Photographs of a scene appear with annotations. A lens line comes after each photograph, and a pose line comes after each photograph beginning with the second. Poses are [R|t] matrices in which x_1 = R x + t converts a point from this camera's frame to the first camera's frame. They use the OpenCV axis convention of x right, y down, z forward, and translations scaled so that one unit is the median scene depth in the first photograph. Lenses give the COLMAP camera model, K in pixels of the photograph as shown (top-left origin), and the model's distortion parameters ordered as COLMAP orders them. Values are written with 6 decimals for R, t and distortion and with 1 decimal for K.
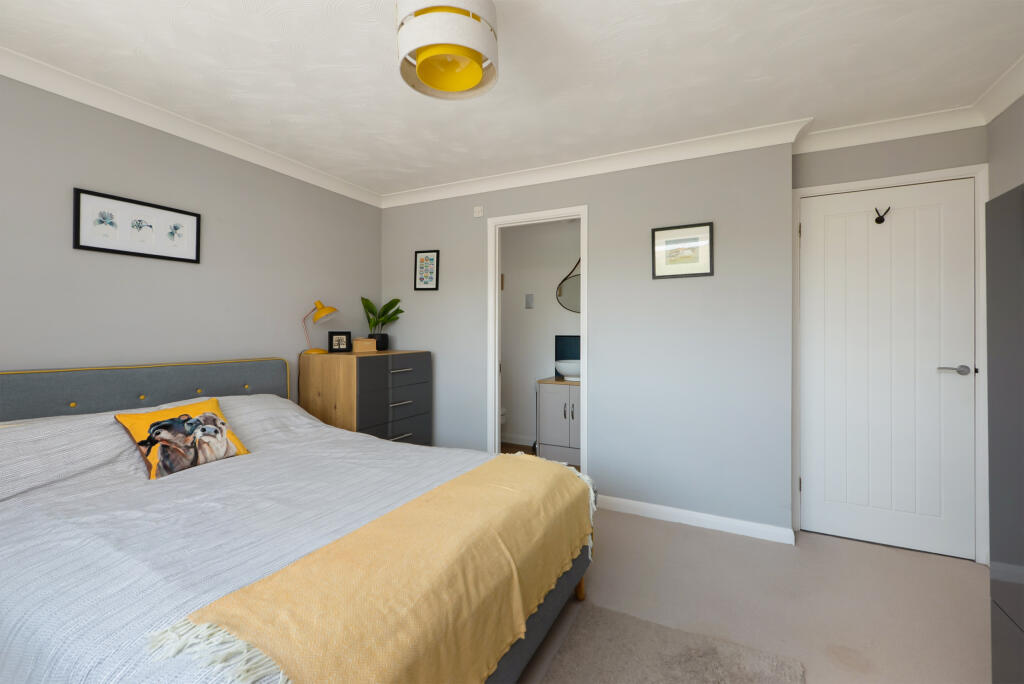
lens RADIAL K [[435.1, 0, 516.8], [0, 435.1, 334.7], [0, 0, 1]] dist [-0.001073, -0.000100]
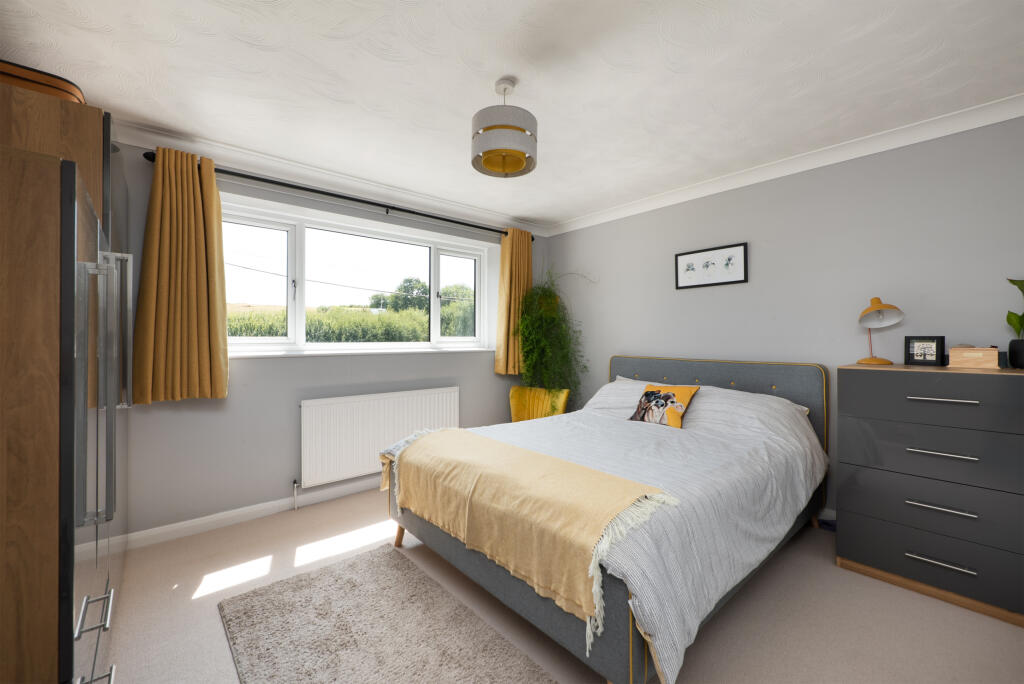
lens RADIAL K [[421.0, 0, 517.6], [0, 421.0, 338.6], [0, 0, 1]] dist [-0.001913, -0.000166]
pose [[-0.368882, 0.001674, -0.929475, 0.674980], [-0.004628, 0.999983, 0.003638, -0.004000], [0.929465, 0.005644, -0.368868, 0.897470]]
